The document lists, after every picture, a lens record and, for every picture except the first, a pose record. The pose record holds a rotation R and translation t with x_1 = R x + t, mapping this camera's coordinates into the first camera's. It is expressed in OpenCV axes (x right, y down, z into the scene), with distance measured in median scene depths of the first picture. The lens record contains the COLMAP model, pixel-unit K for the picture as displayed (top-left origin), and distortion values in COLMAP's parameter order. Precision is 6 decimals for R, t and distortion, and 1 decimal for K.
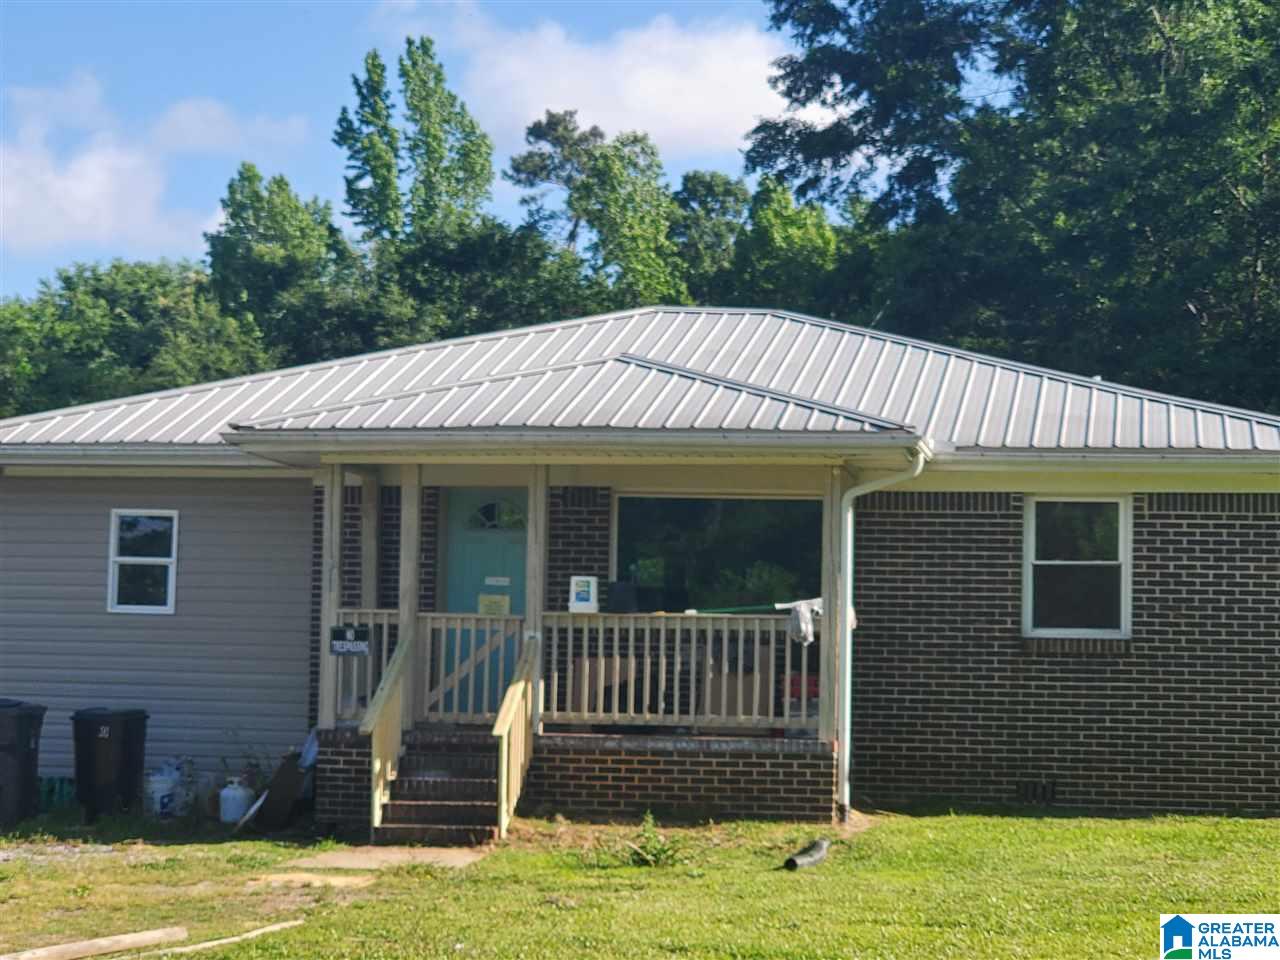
lens RADIAL K [[1935.3, 0, 640.0], [0, 1935.3, 480.0], [0, 0, 1]] dist [-0.051598, 0.081945]
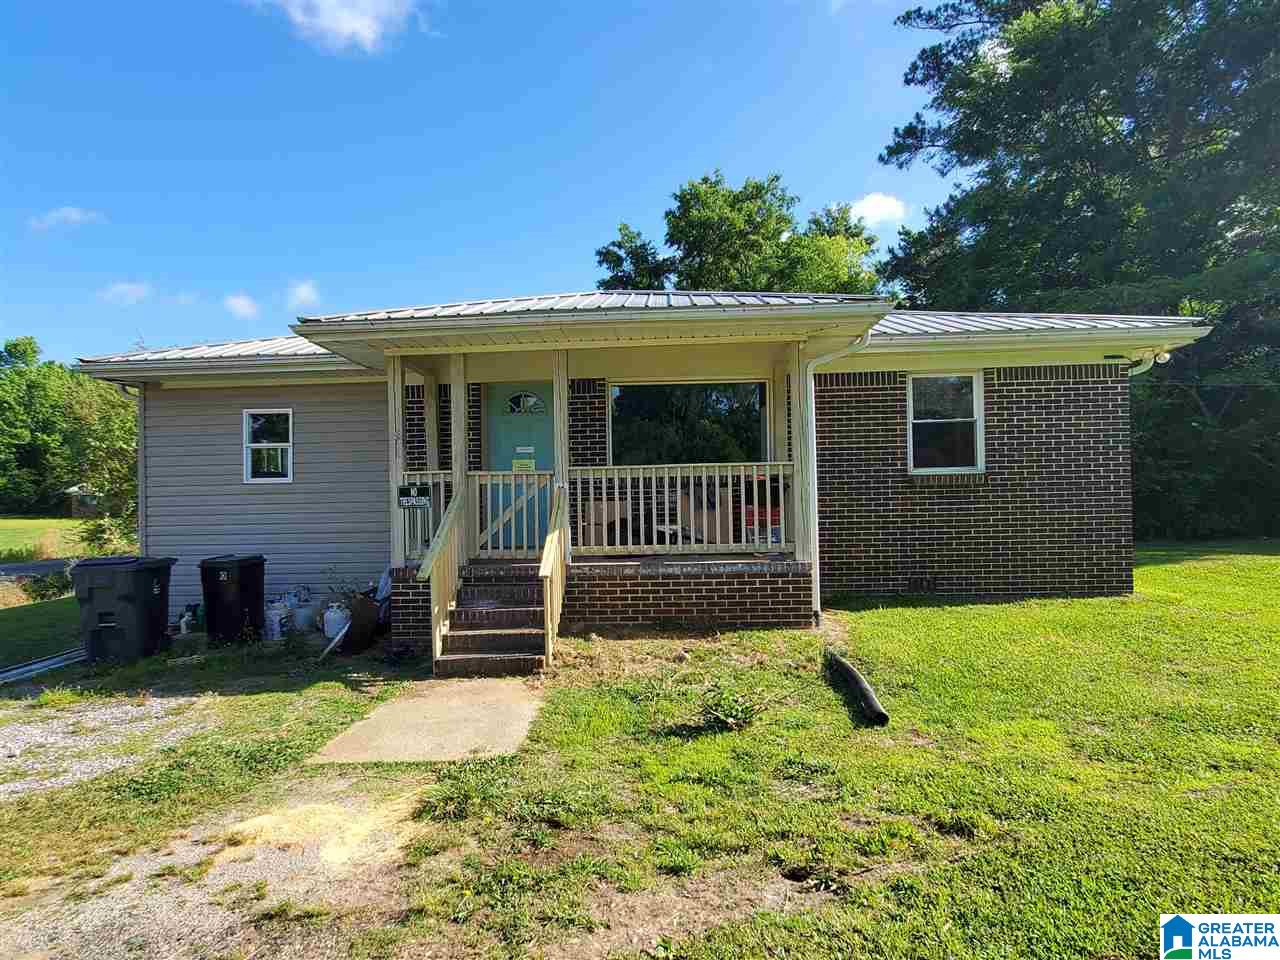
lens RADIAL K [[1026.2, 0, 676.2], [0, 1026.2, 481.8], [0, 0, 1]] dist [-0.009572, -0.000722]
pose [[0.995958, -0.038840, 0.080992, -0.030763], [0.032520, 0.996428, 0.077938, 0.024709], [-0.083729, -0.074989, 0.993663, 0.294837]]
